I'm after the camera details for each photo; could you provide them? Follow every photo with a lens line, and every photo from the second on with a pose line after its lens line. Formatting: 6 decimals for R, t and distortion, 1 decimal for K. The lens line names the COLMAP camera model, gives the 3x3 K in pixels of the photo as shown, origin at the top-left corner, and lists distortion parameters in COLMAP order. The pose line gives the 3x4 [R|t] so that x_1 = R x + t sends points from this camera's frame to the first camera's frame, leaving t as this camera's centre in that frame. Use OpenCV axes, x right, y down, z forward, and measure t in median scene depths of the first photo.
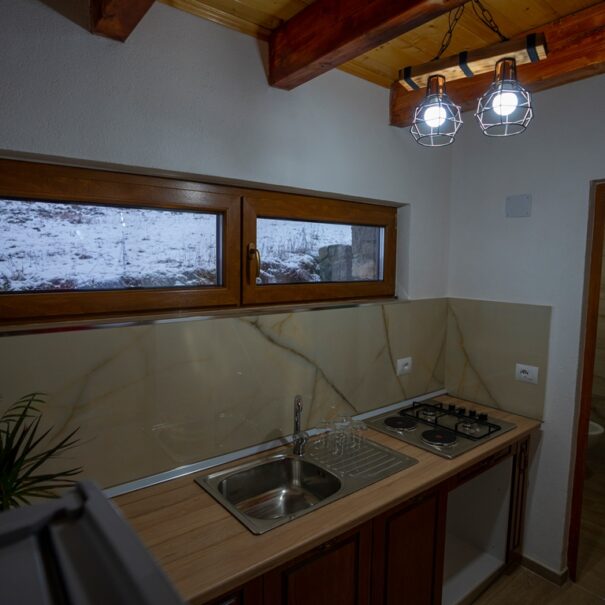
lens RADIAL K [[423.6, 0, 304.5], [0, 423.6, 304.6], [0, 0, 1]] dist [-0.072103, 0.026808]
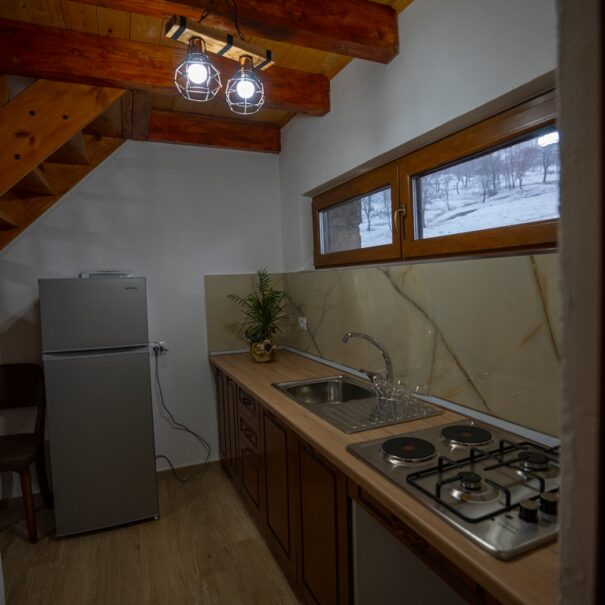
lens RADIAL K [[423.6, 0, 304.6], [0, 423.6, 300.3], [0, 0, 1]] dist [-0.072103, 0.026808]
pose [[-0.240996, 0.050617, -0.969205, 0.989170], [-0.058415, 0.996072, 0.066545, 0.051622], [0.968767, 0.072653, -0.237093, 0.985307]]
